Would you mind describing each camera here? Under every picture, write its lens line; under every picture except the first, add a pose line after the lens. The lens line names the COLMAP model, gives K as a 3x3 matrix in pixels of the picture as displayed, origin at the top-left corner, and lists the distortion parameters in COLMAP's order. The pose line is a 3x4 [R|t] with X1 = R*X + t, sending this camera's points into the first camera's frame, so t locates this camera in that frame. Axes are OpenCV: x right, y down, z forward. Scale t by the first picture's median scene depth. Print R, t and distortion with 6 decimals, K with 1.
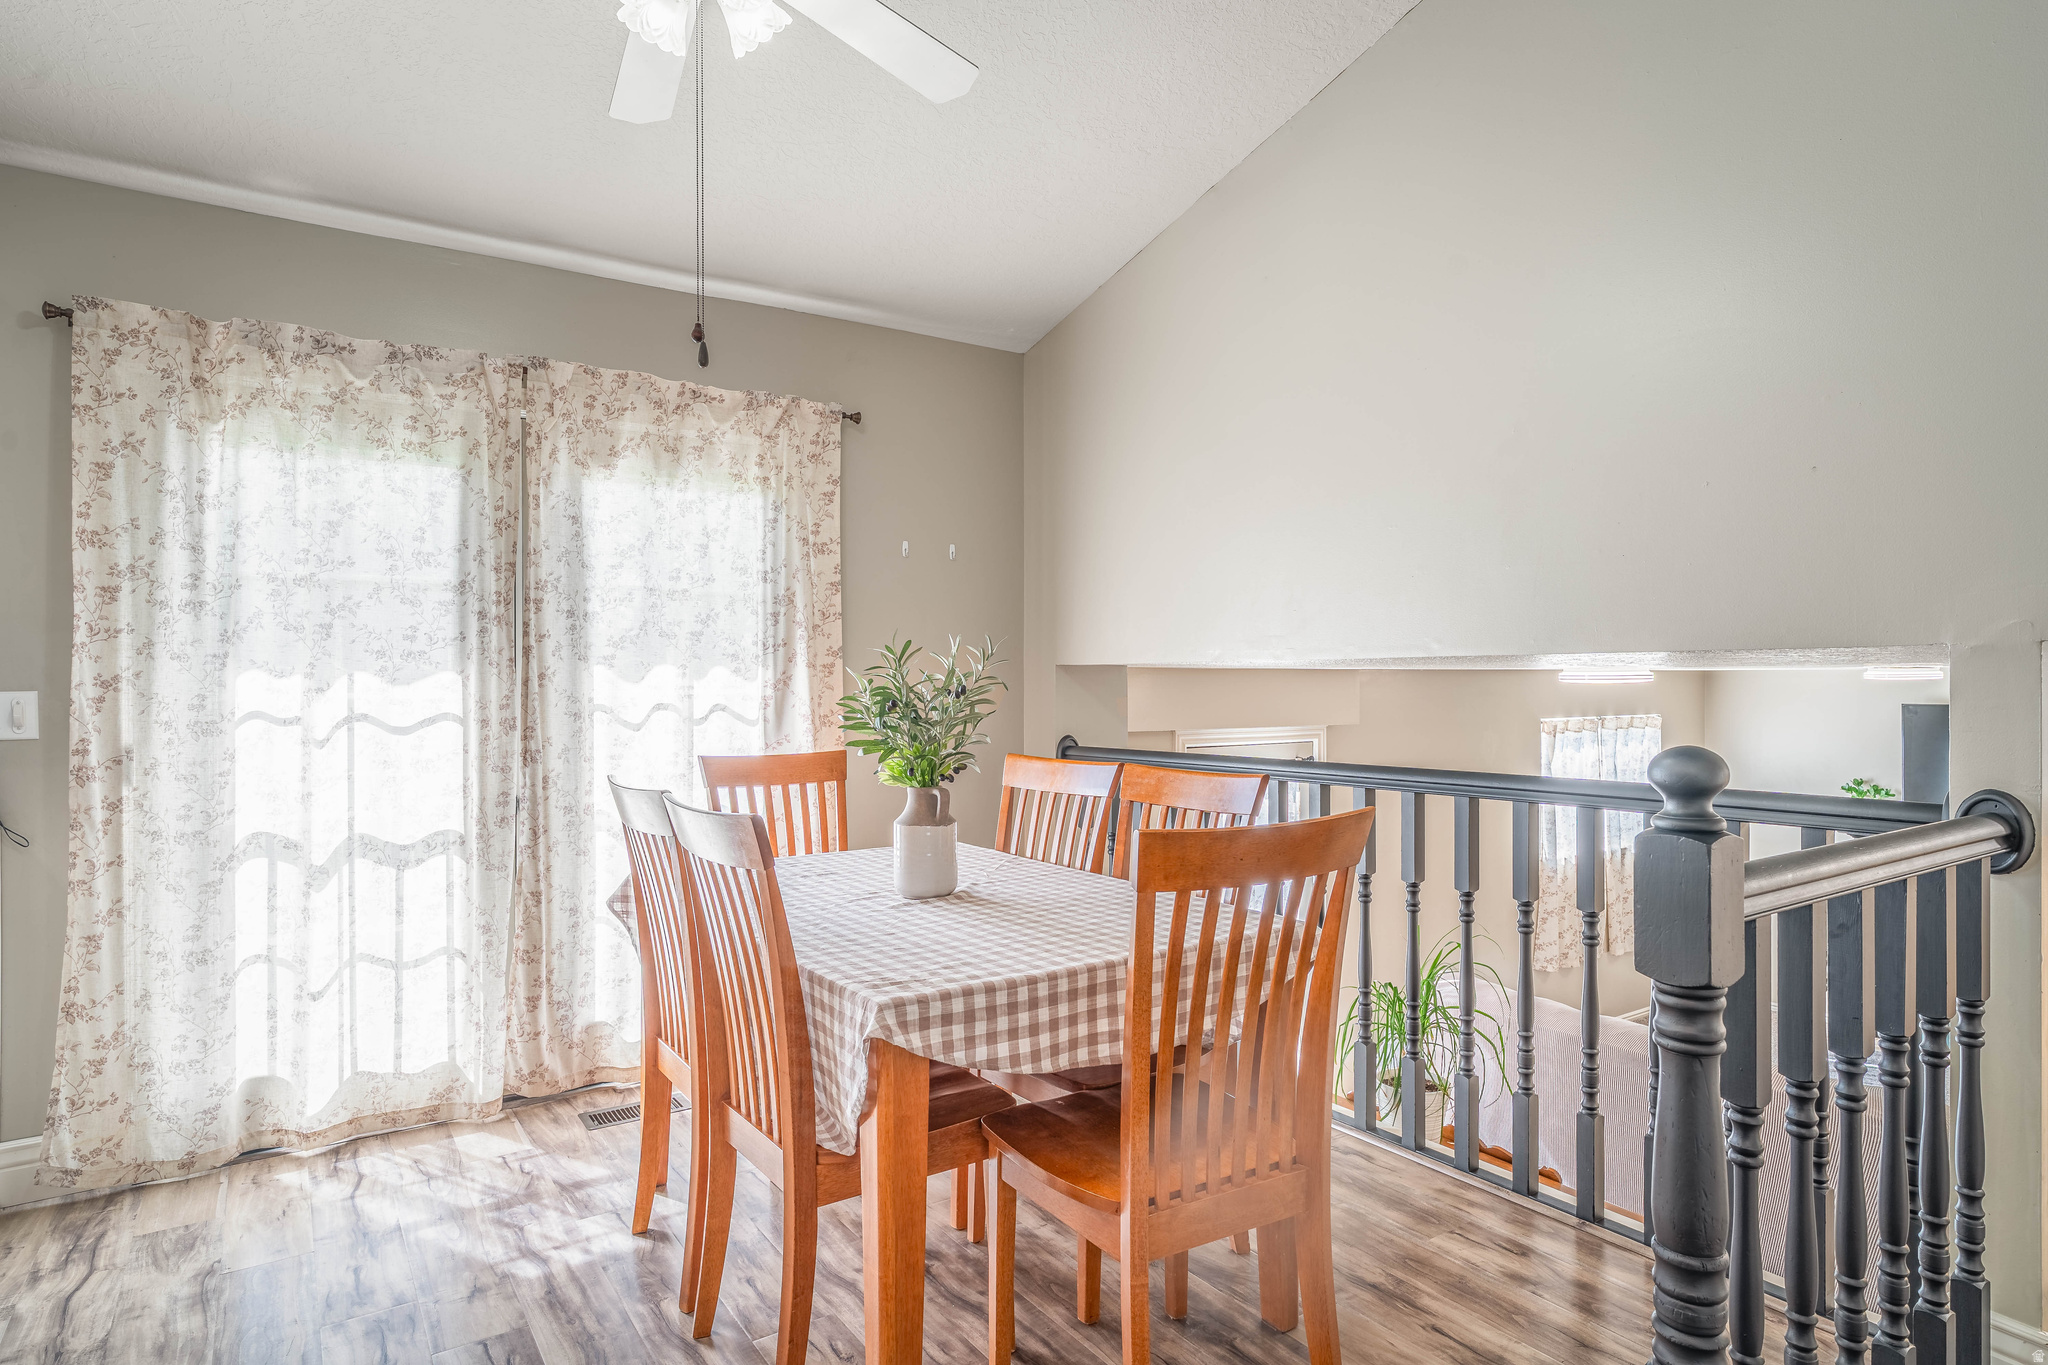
lens RADIAL K [[1143.0, 0, 1024.0], [0, 1143.0, 682.5], [0, 0, 1]] dist [-0.000347, 0.000460]
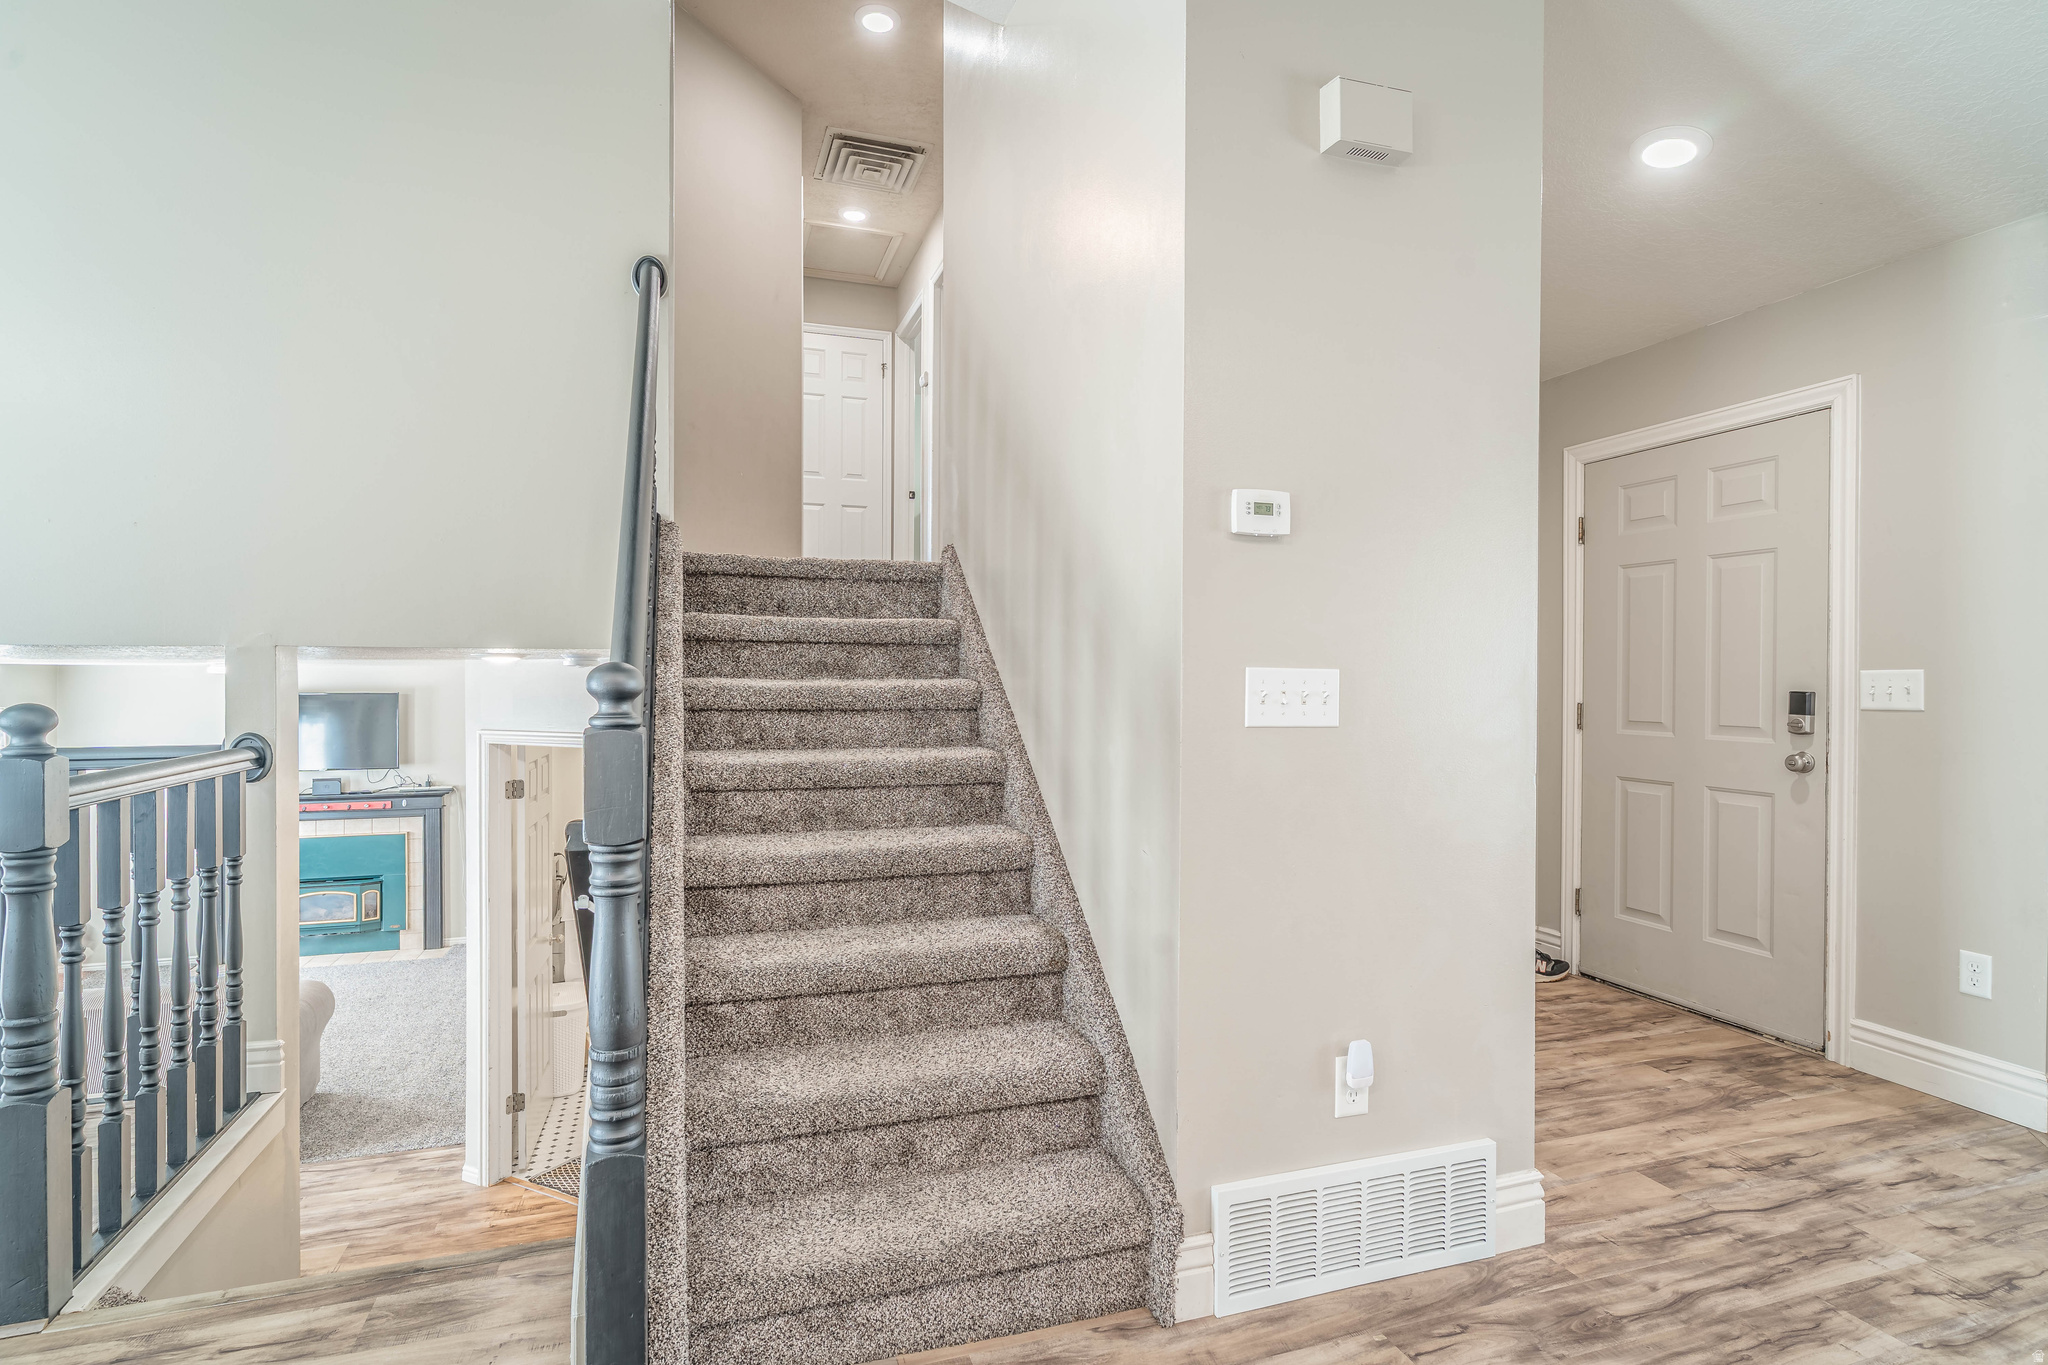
lens RADIAL K [[1027.5, 0, 1024.0], [0, 1027.5, 682.5], [0, 0, 1]] dist [0.003392, 0.001235]
pose [[0.280639, -0.001161, 0.959813, -0.373507], [0.000646, 0.999999, 0.001021, 0.023445], [-0.959813, 0.000334, 0.280640, -0.670613]]
